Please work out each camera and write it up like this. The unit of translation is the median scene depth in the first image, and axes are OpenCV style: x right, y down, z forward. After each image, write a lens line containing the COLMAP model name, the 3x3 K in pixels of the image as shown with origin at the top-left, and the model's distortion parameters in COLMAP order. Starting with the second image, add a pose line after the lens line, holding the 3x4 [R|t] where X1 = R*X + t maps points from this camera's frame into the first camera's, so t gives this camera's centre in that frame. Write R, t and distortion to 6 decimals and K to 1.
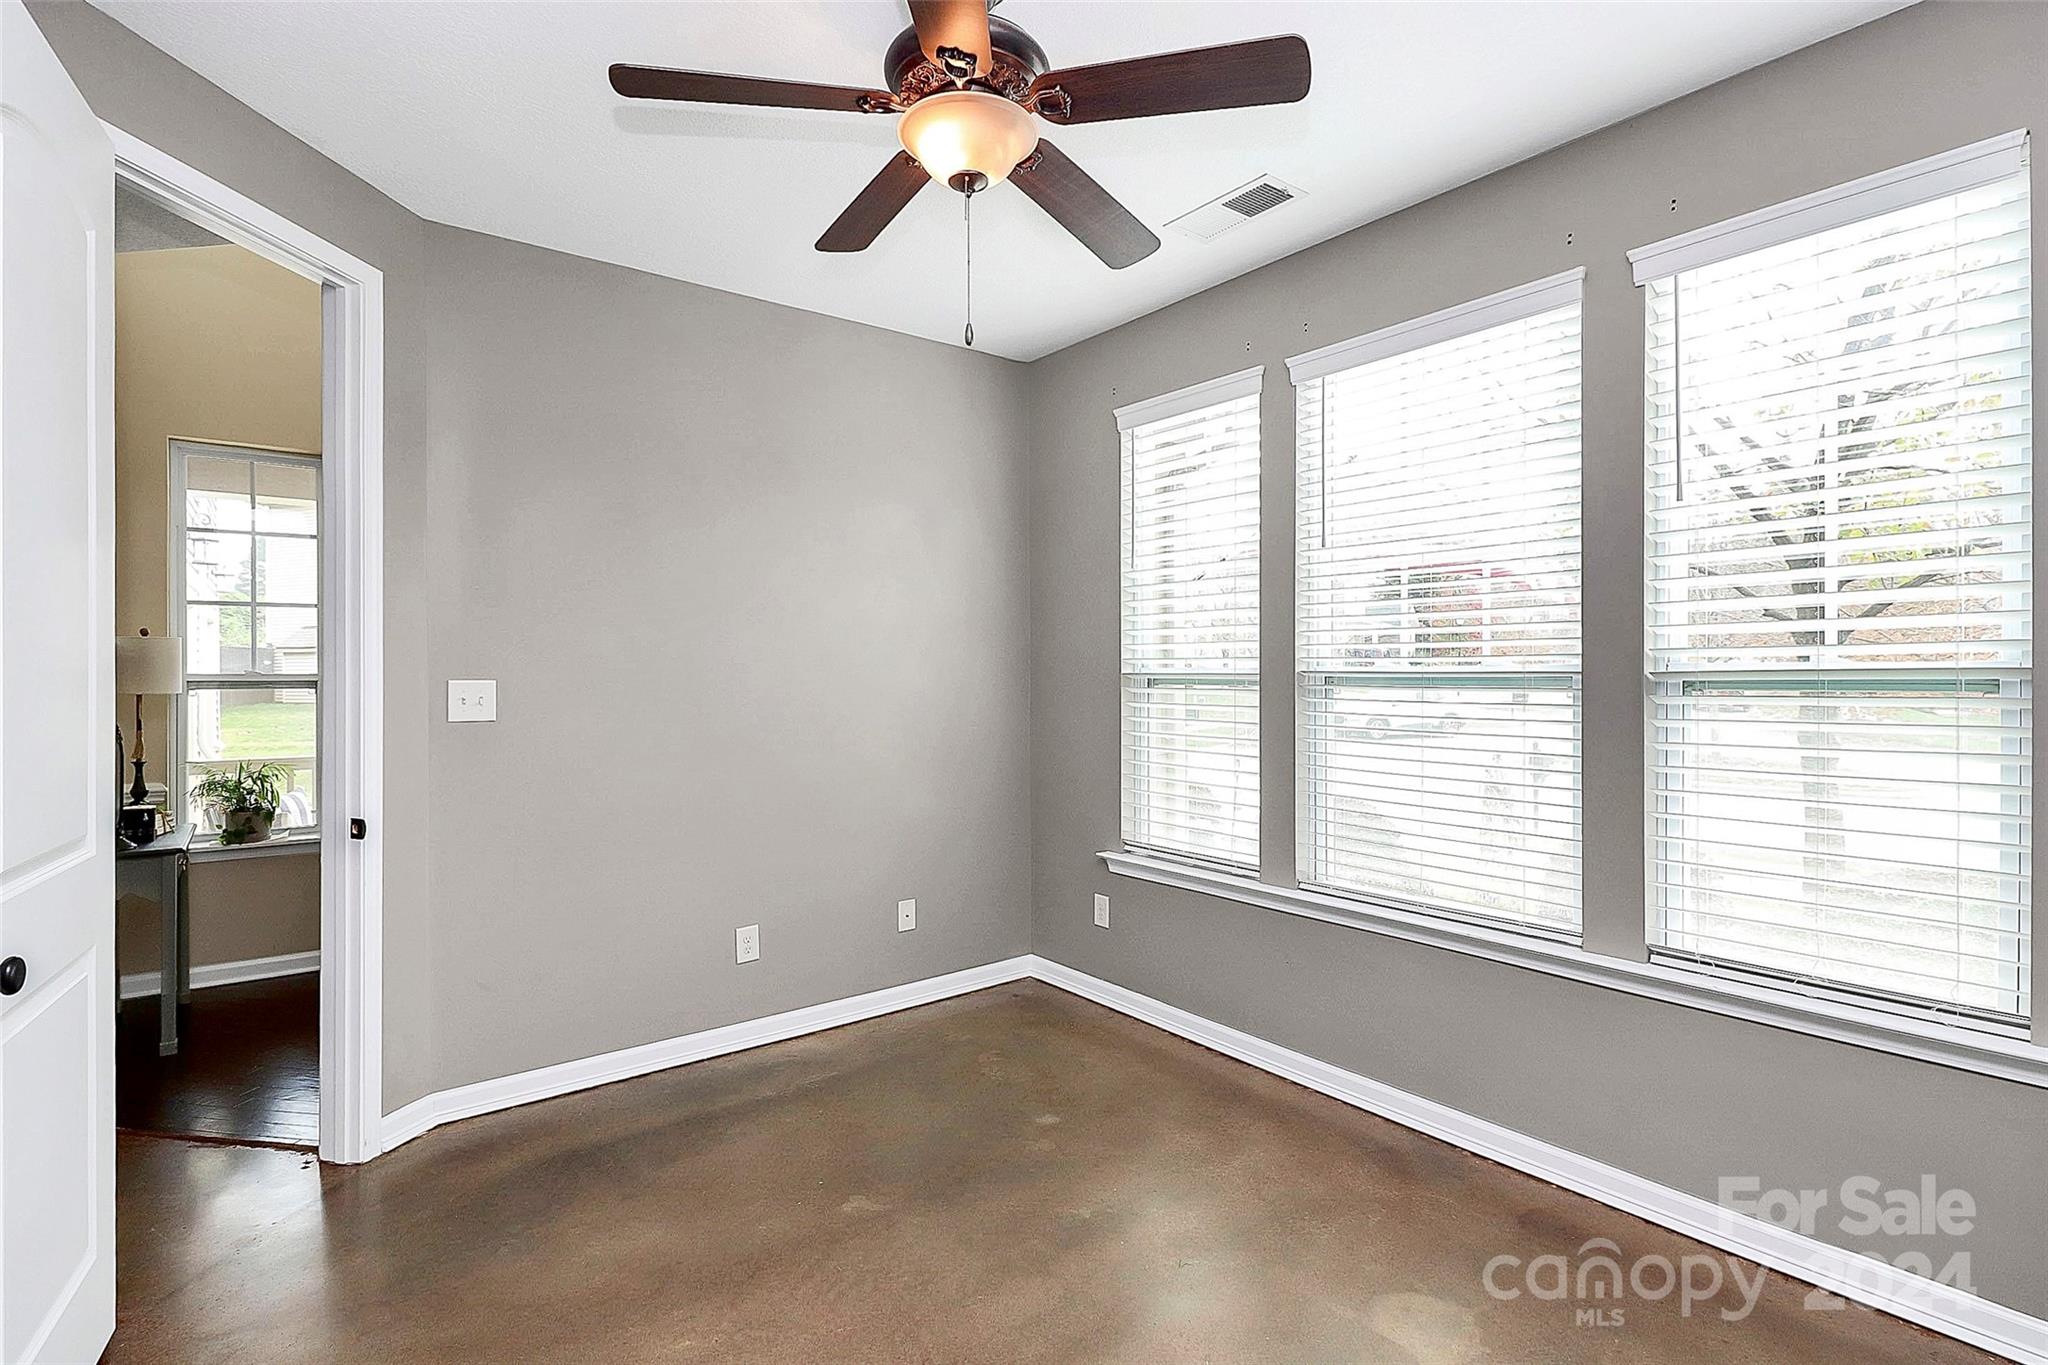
lens RADIAL K [[965.2, 0, 1041.3], [0, 965.2, 670.5], [0, 0, 1]] dist [-0.002741, -0.012225]
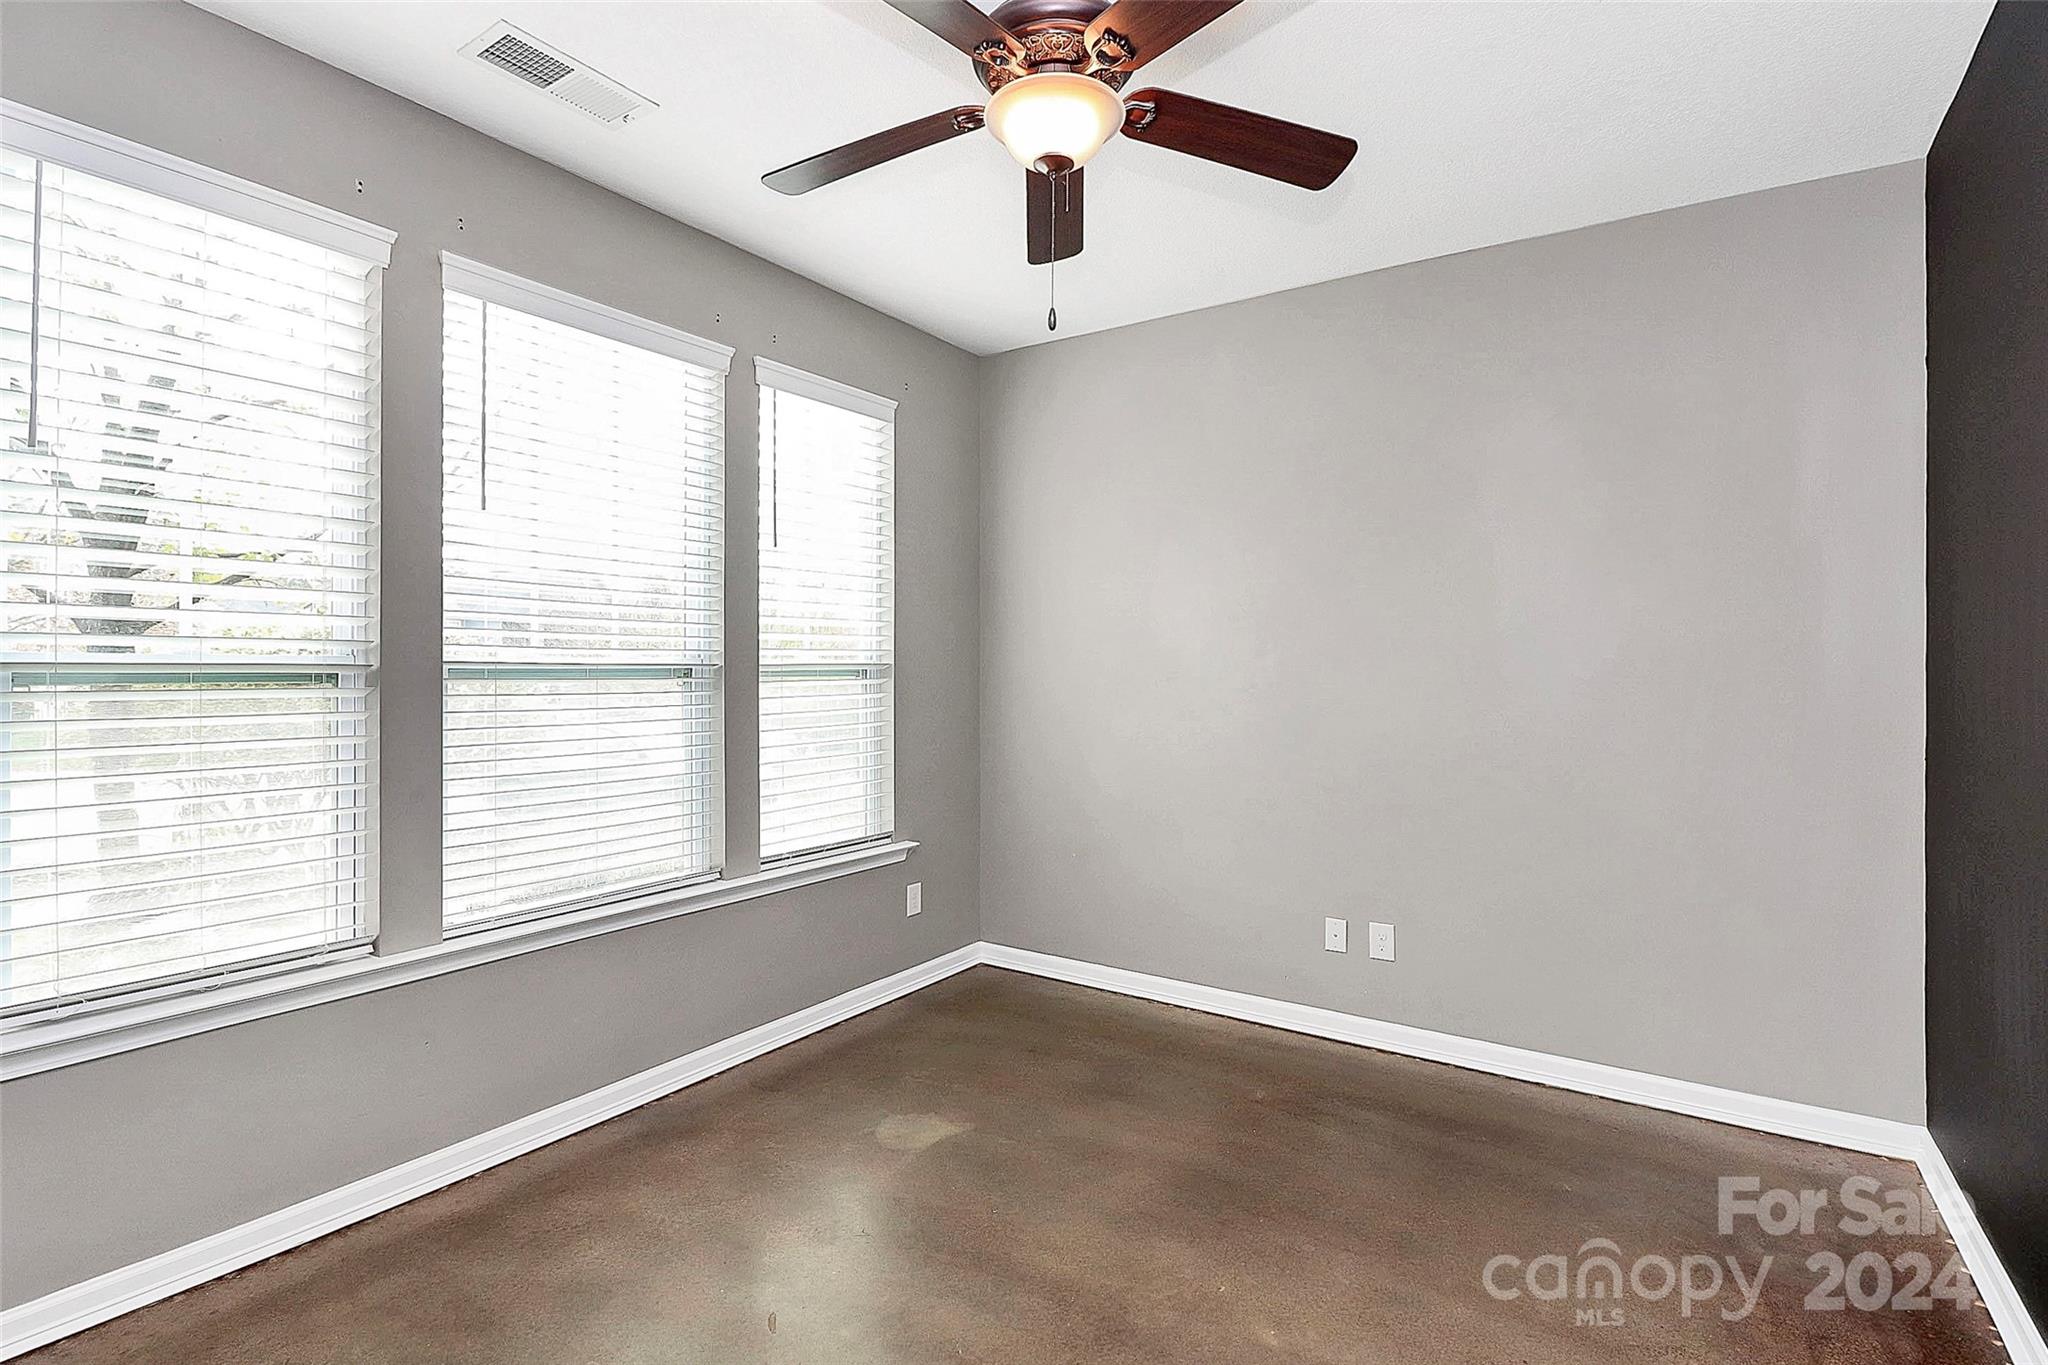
lens RADIAL K [[965.2, 0, 1040.2], [0, 965.2, 682.2], [0, 0, 1]] dist [-0.002741, -0.012225]
pose [[-0.303196, -0.016588, 0.952784, -0.650179], [-0.004687, 0.999862, 0.015916, 0.002645], [-0.952917, 0.000360, -0.303232, 0.815938]]
